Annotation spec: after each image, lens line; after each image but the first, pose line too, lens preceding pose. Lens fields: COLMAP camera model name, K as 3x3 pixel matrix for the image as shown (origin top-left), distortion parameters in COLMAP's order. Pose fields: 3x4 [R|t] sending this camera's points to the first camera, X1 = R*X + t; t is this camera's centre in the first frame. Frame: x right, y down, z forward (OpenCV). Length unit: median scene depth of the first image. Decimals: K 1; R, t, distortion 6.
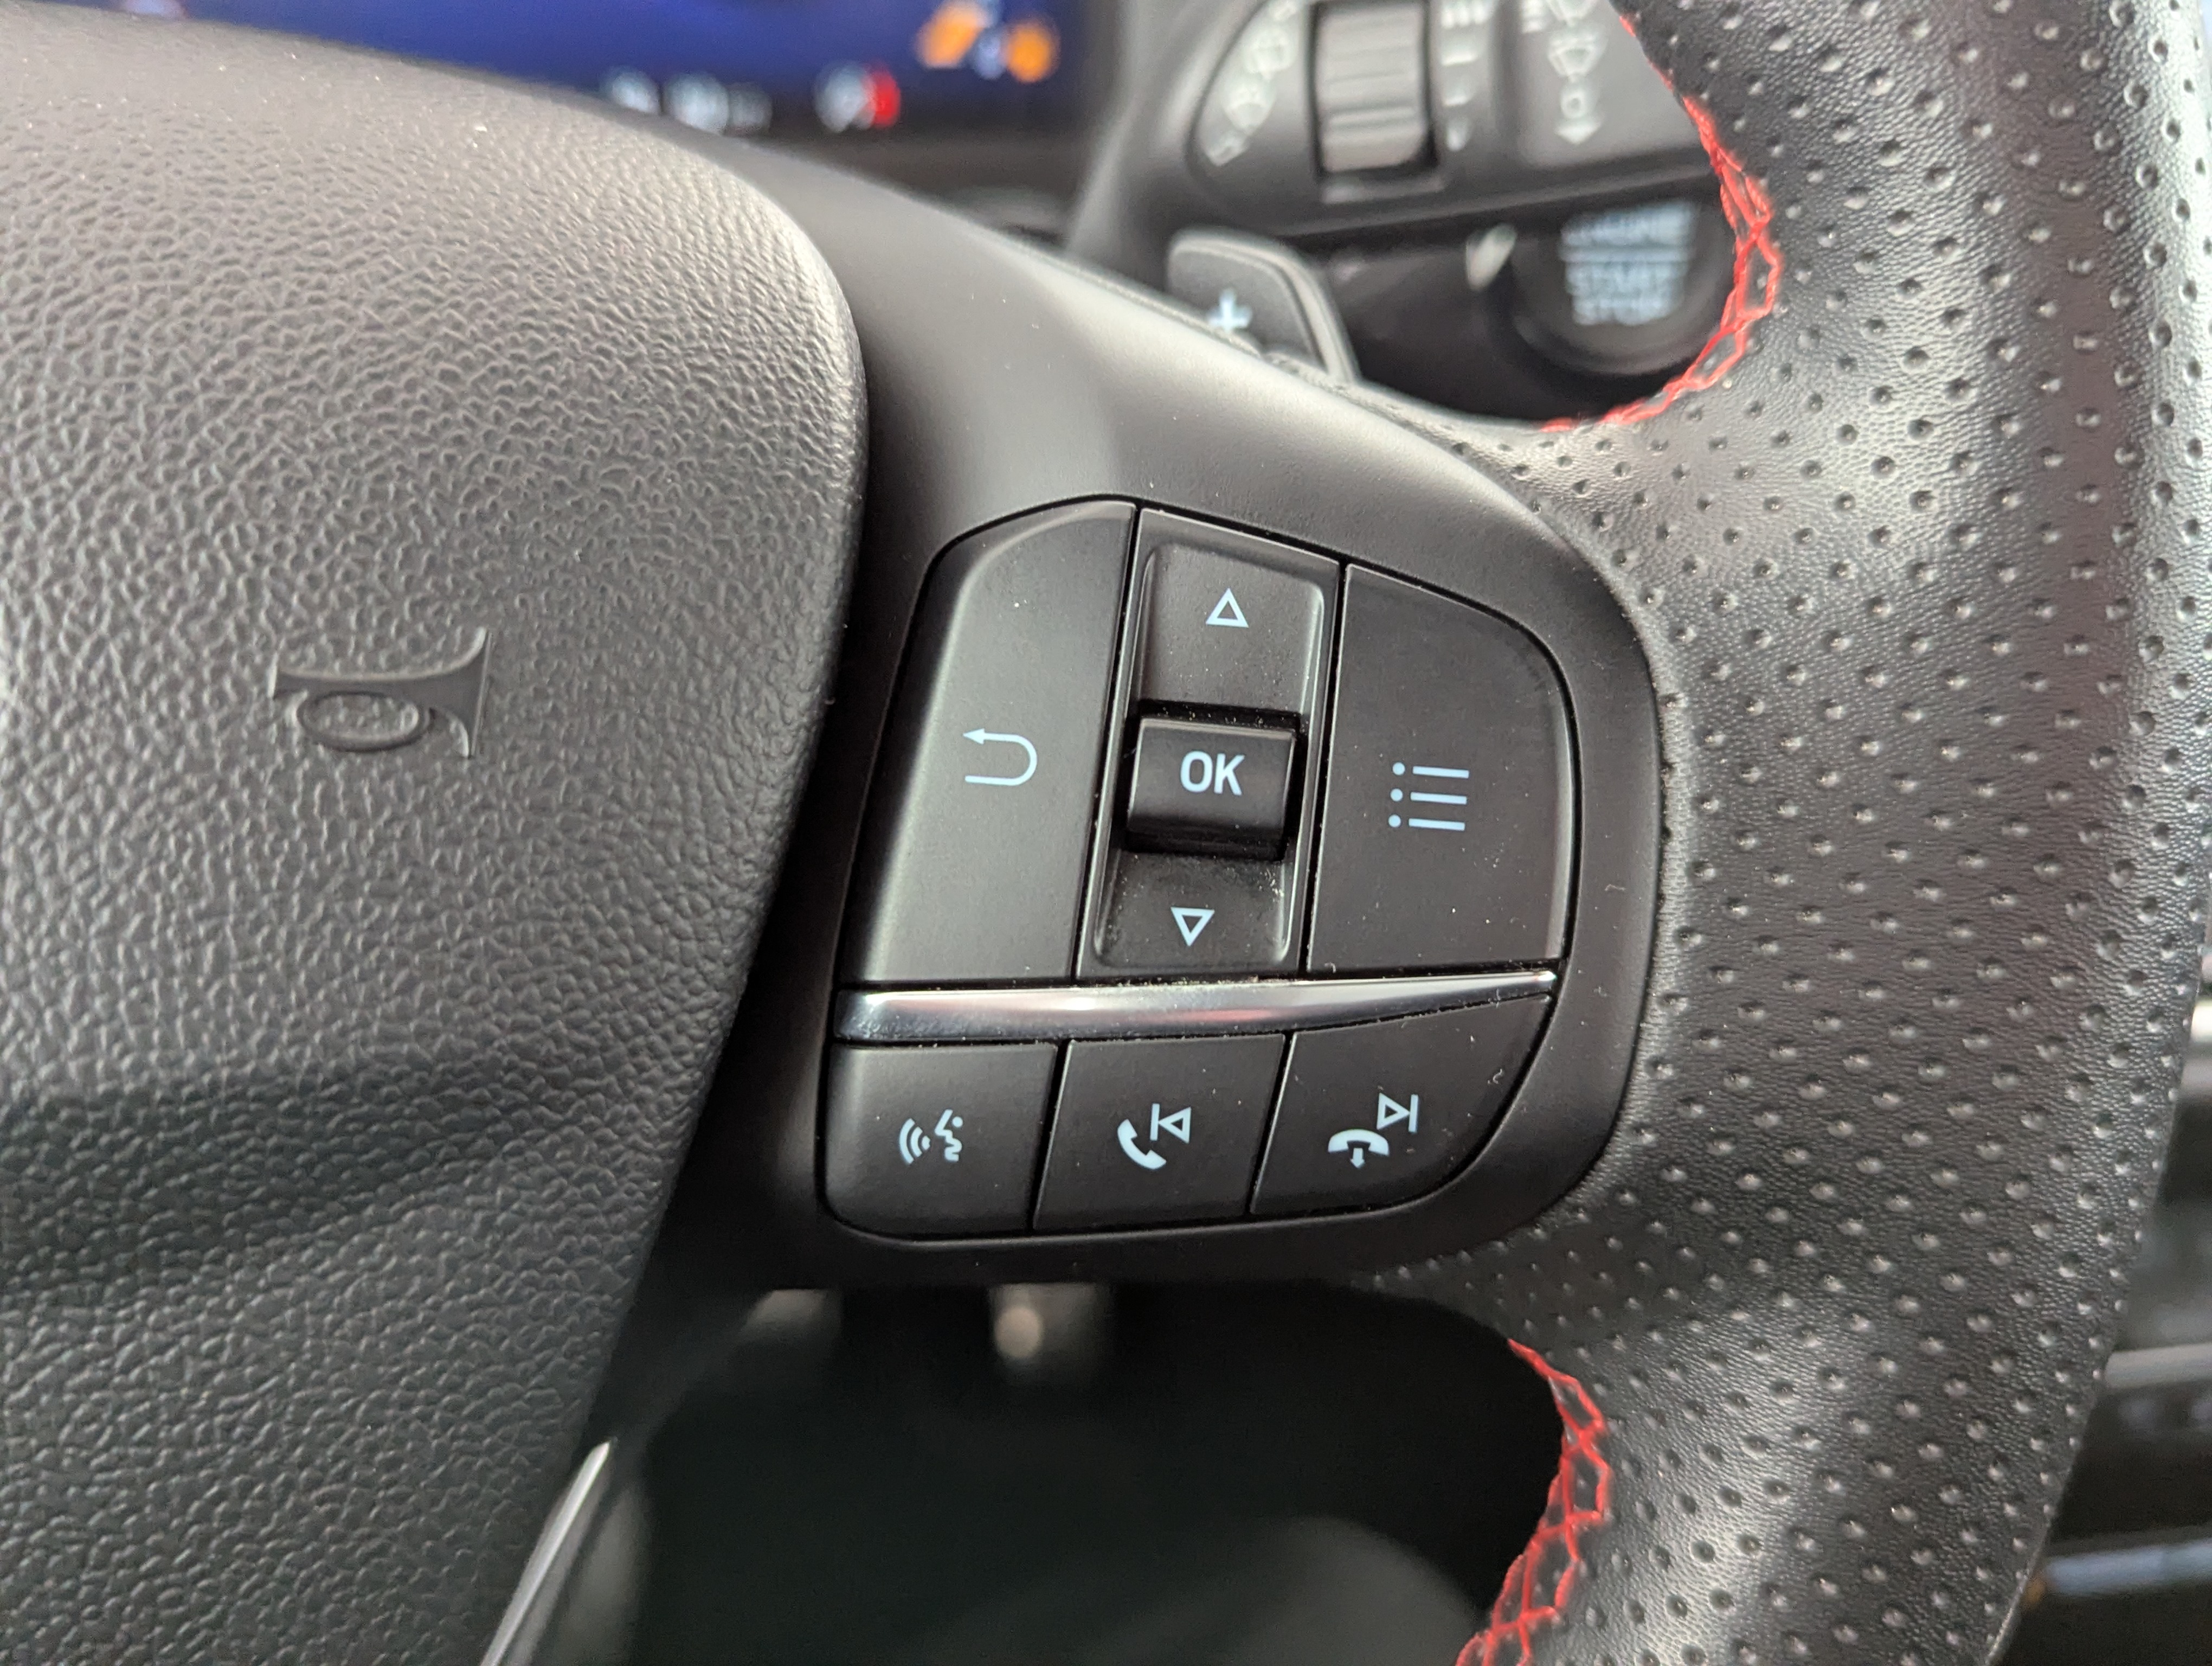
lens RADIAL K [[1946.6, 0, 1108.4], [0, 1946.6, 808.2], [0, 0, 1]] dist [0.147493, -0.429315]
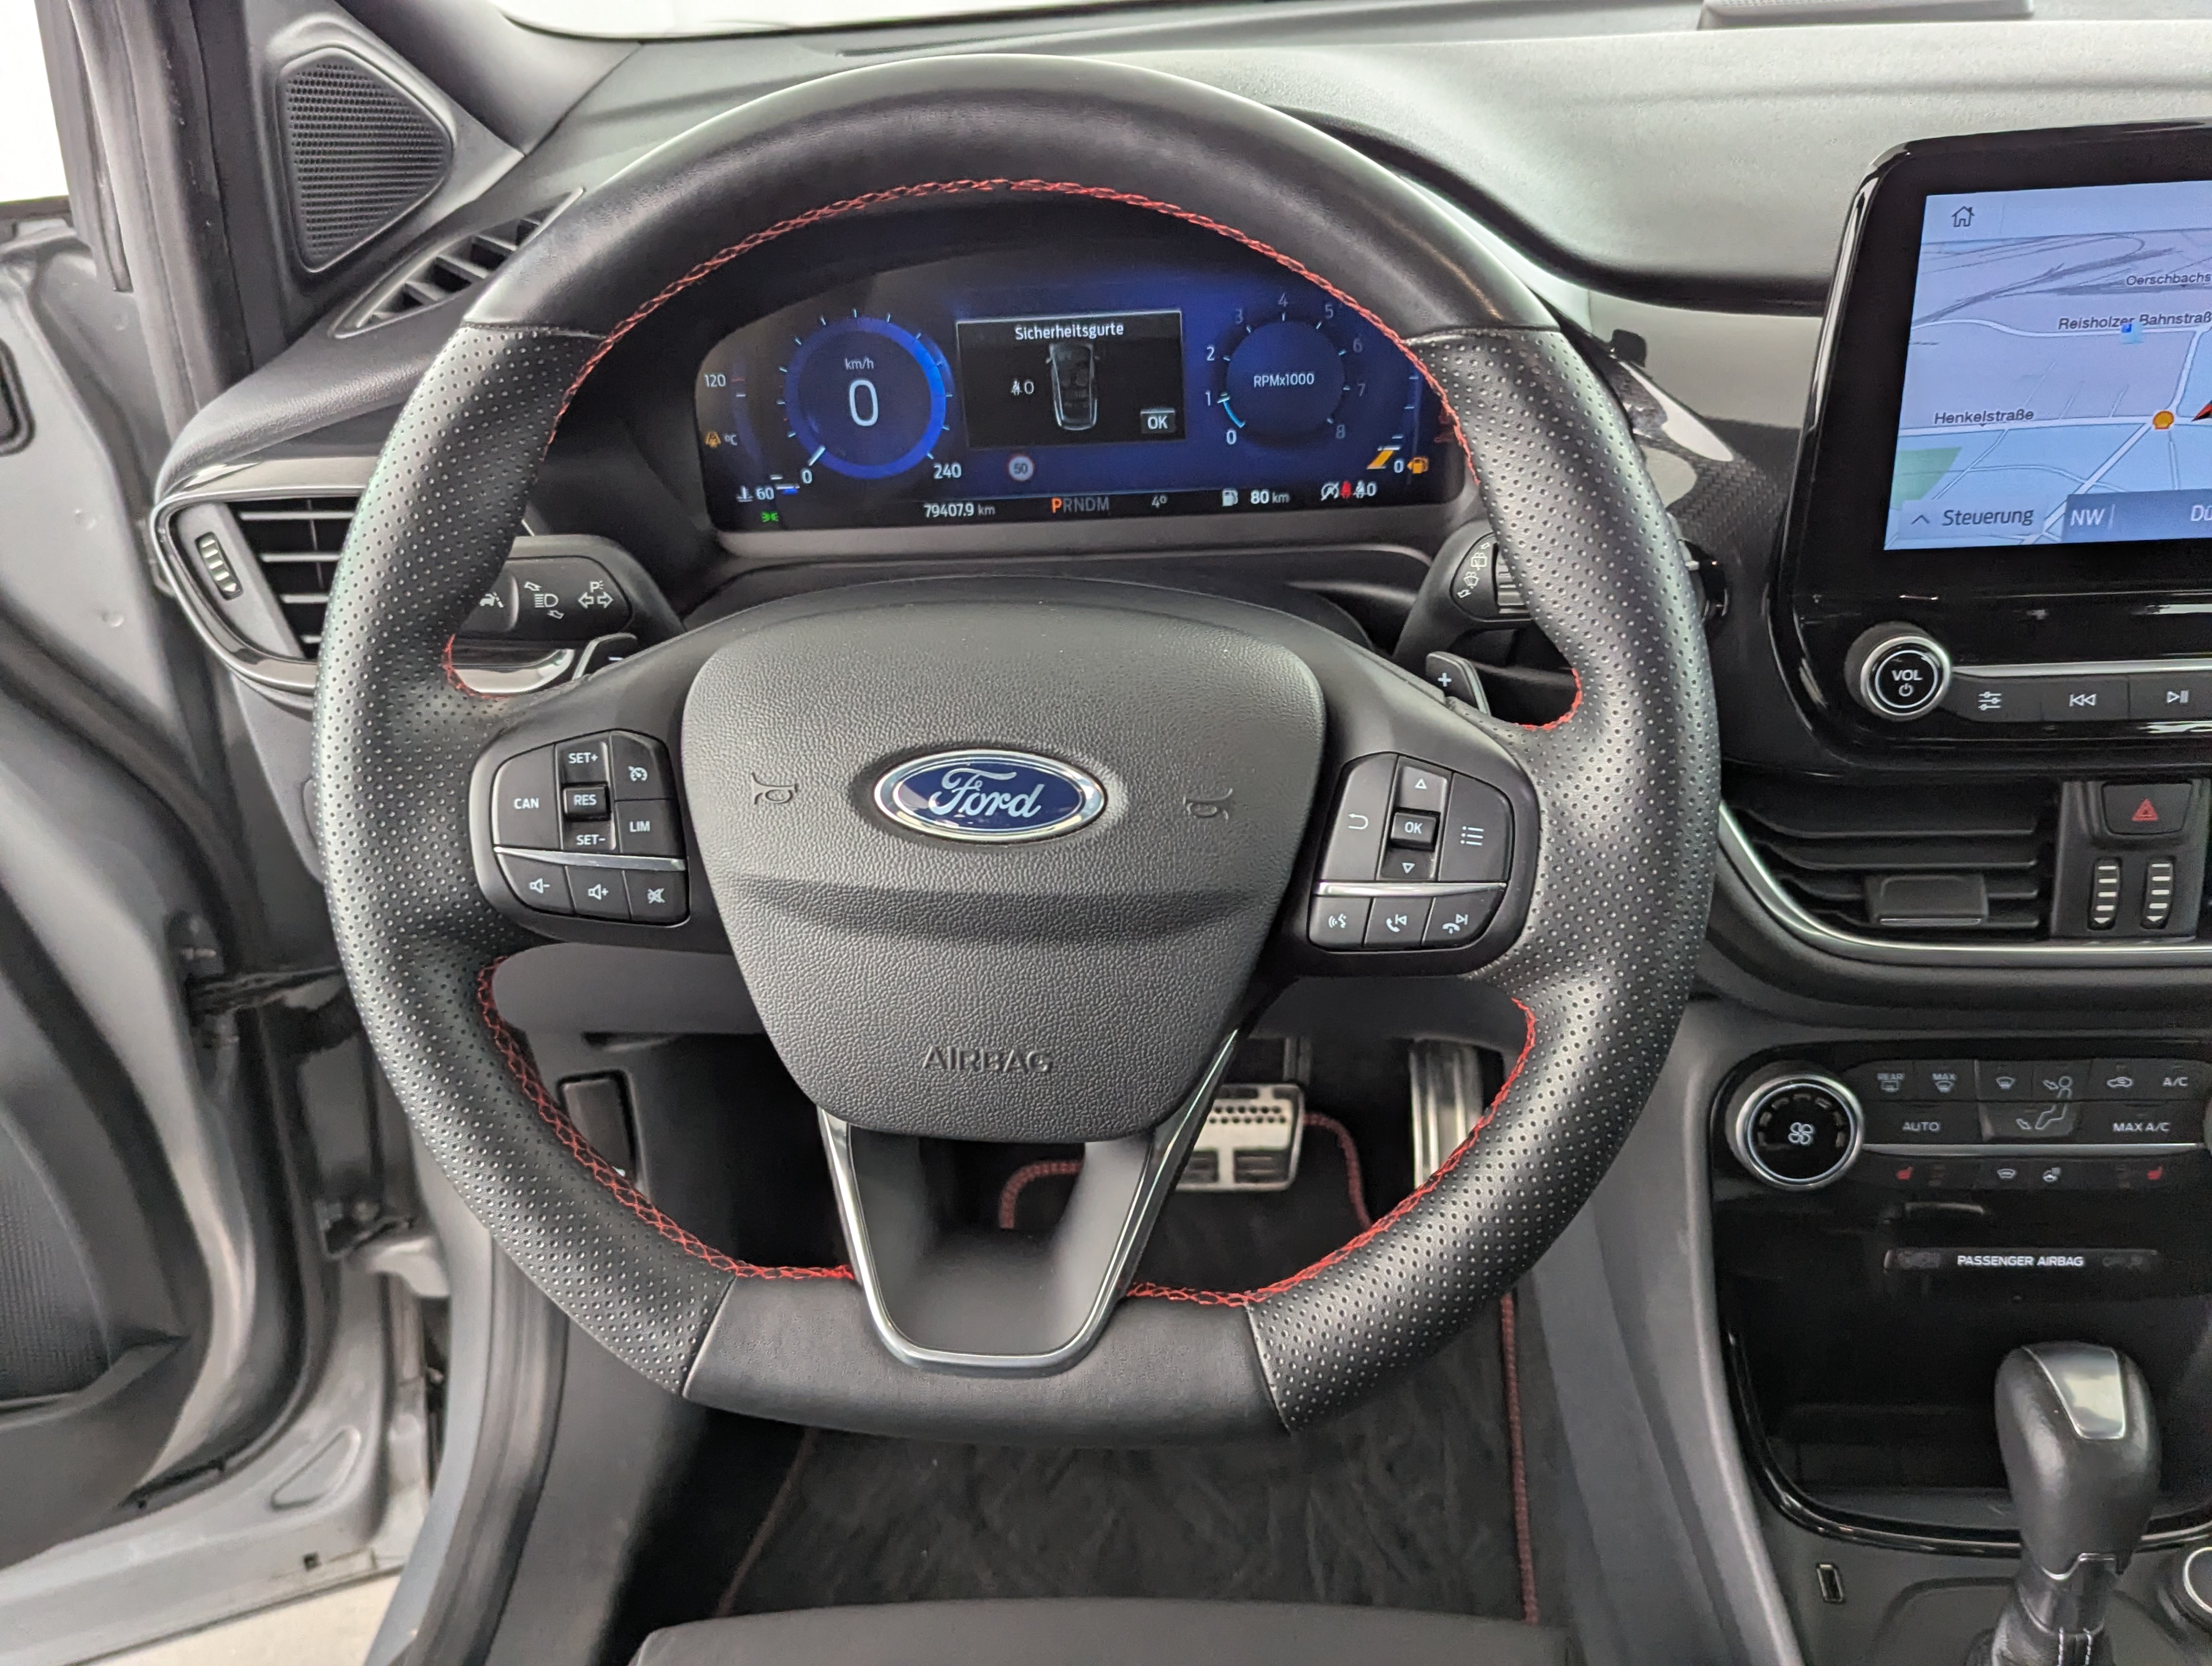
lens RADIAL K [[1946.6, 0, 1108.4], [0, 1946.6, 808.2], [0, 0, 1]] dist [0.147493, -0.429315]
pose [[0.971473, 0.031476, -0.235054, 0.358806], [-0.029337, 0.999490, 0.012590, -0.084590], [0.235331, -0.005335, 0.971901, -2.769785]]
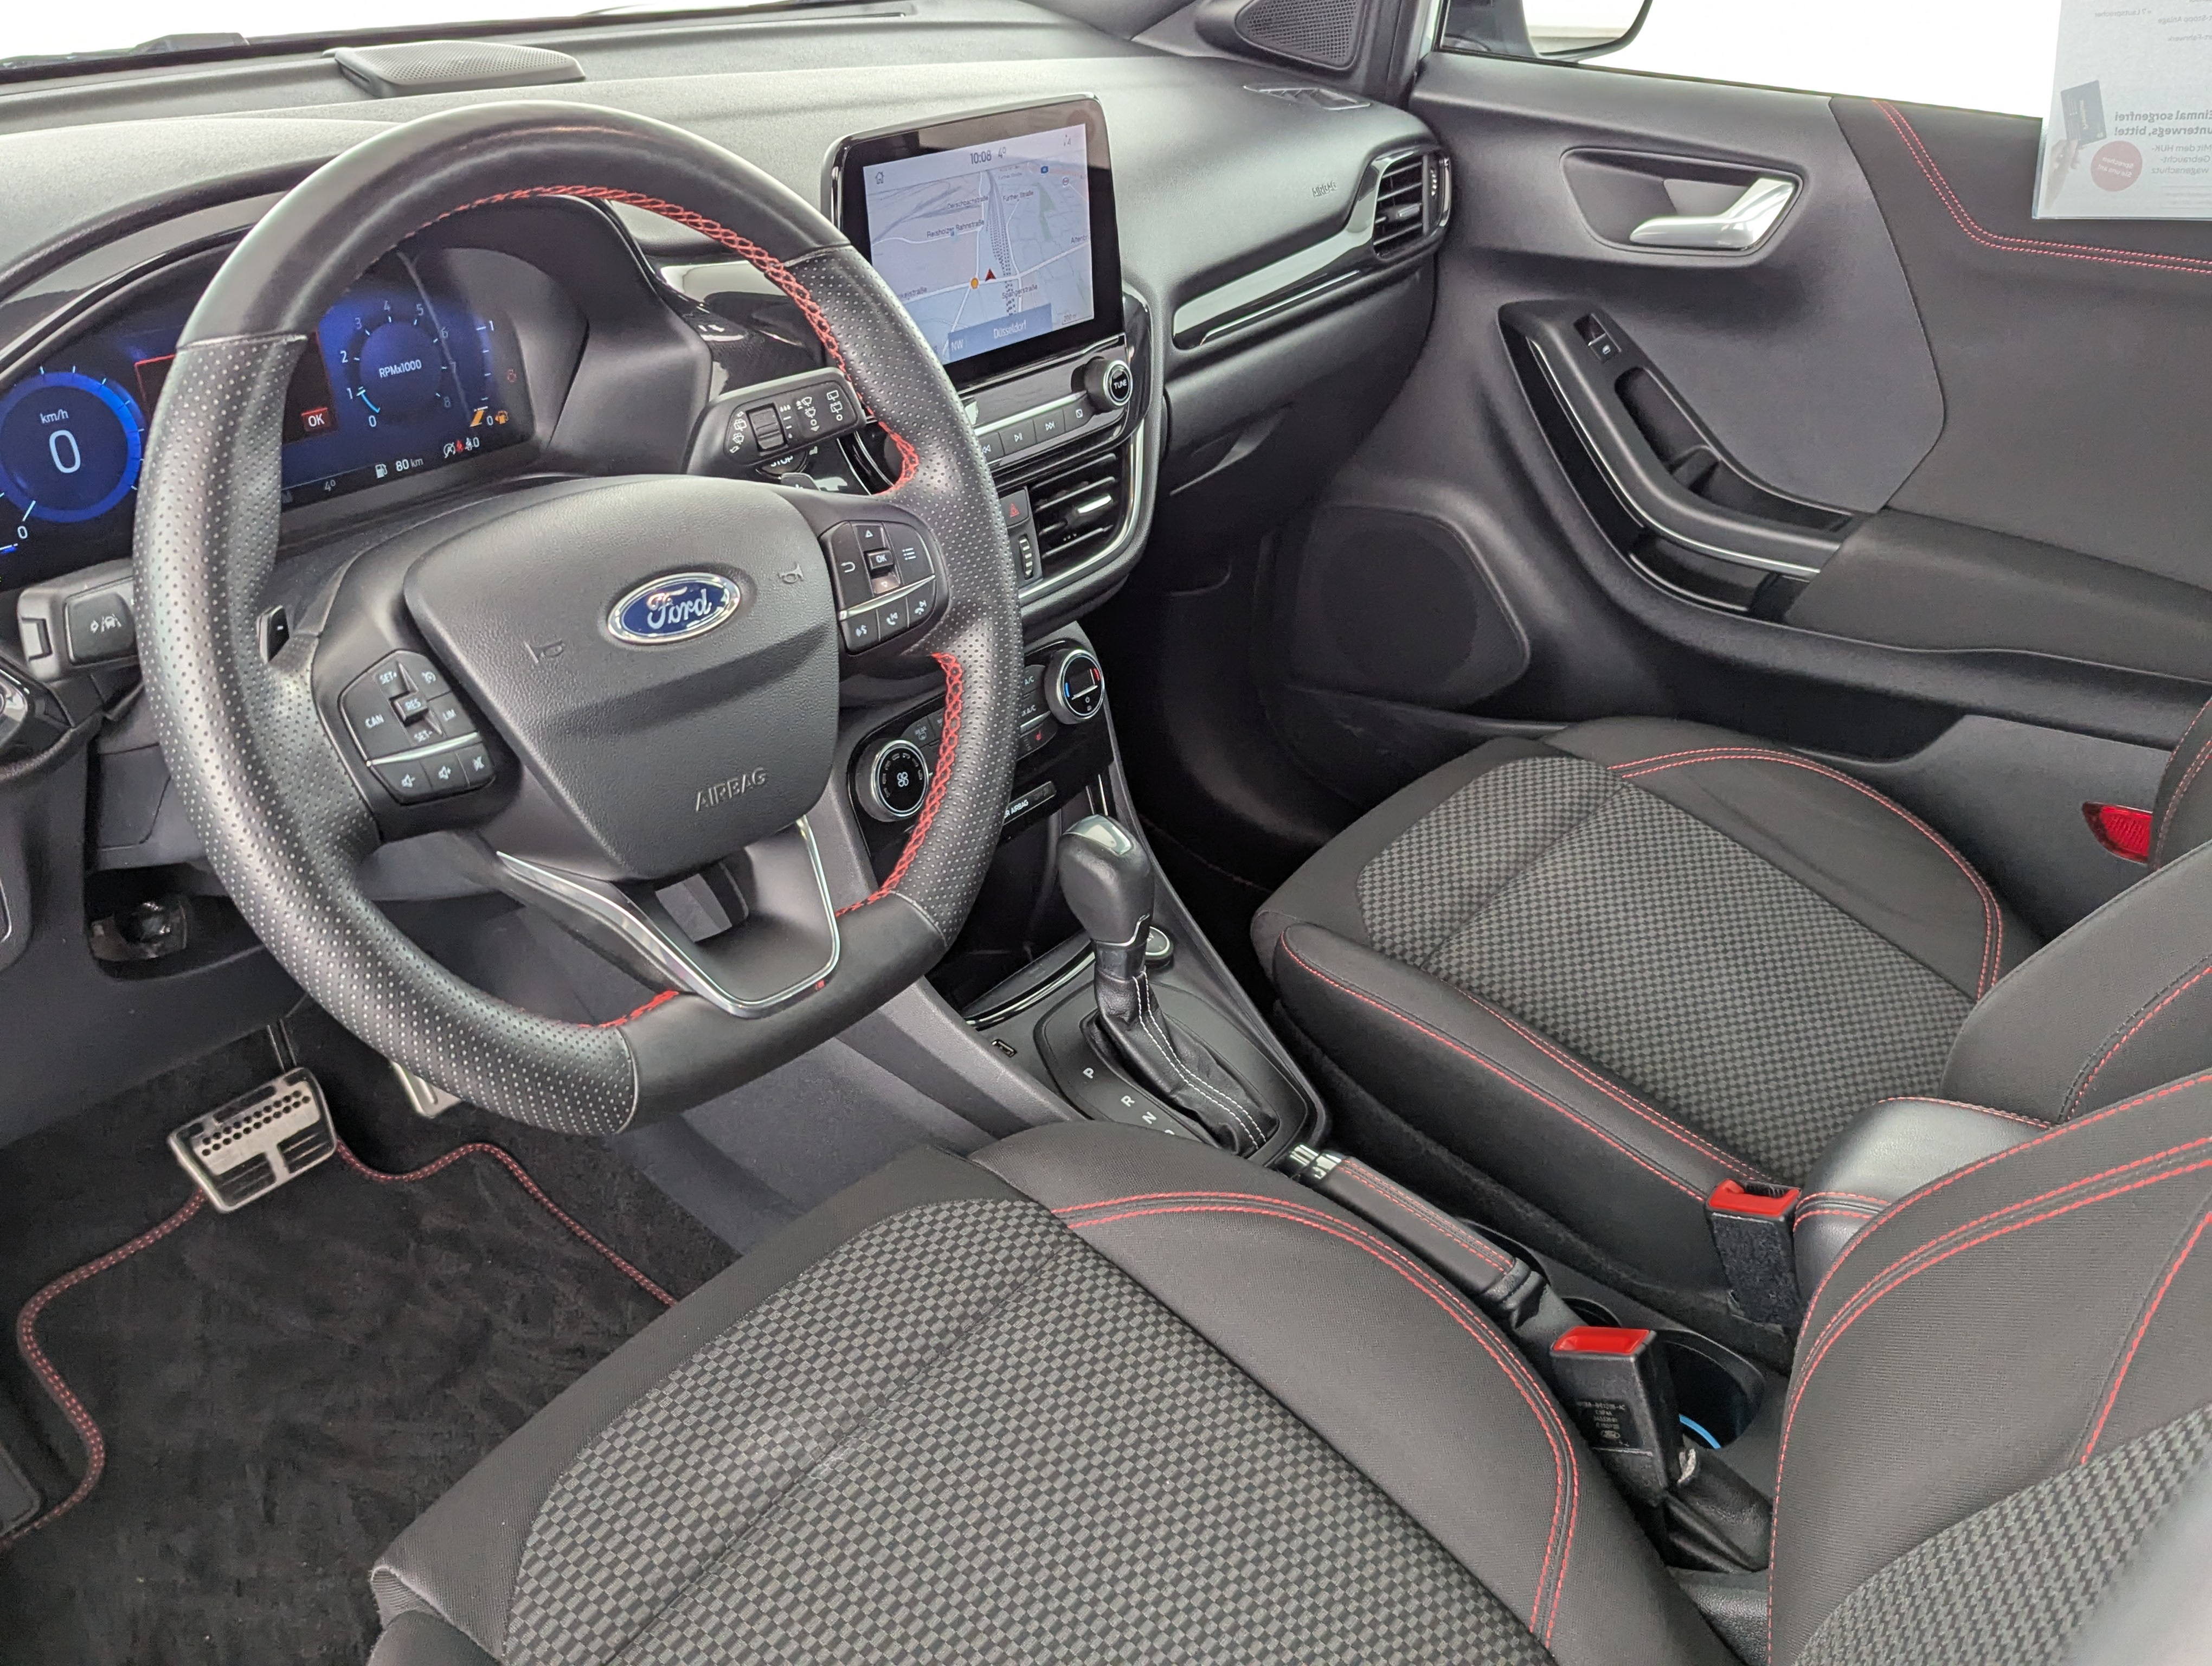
lens RADIAL K [[1938.1, 0, 1106.7], [0, 1938.1, 775.7], [0, 0, 1]] dist [0.009485, 0.004960]
pose [[0.719169, -0.325975, 0.613626, -3.120232], [0.331729, 0.937056, 0.109005, 0.173921], [-0.610535, 0.125165, 0.782037, -3.908993]]
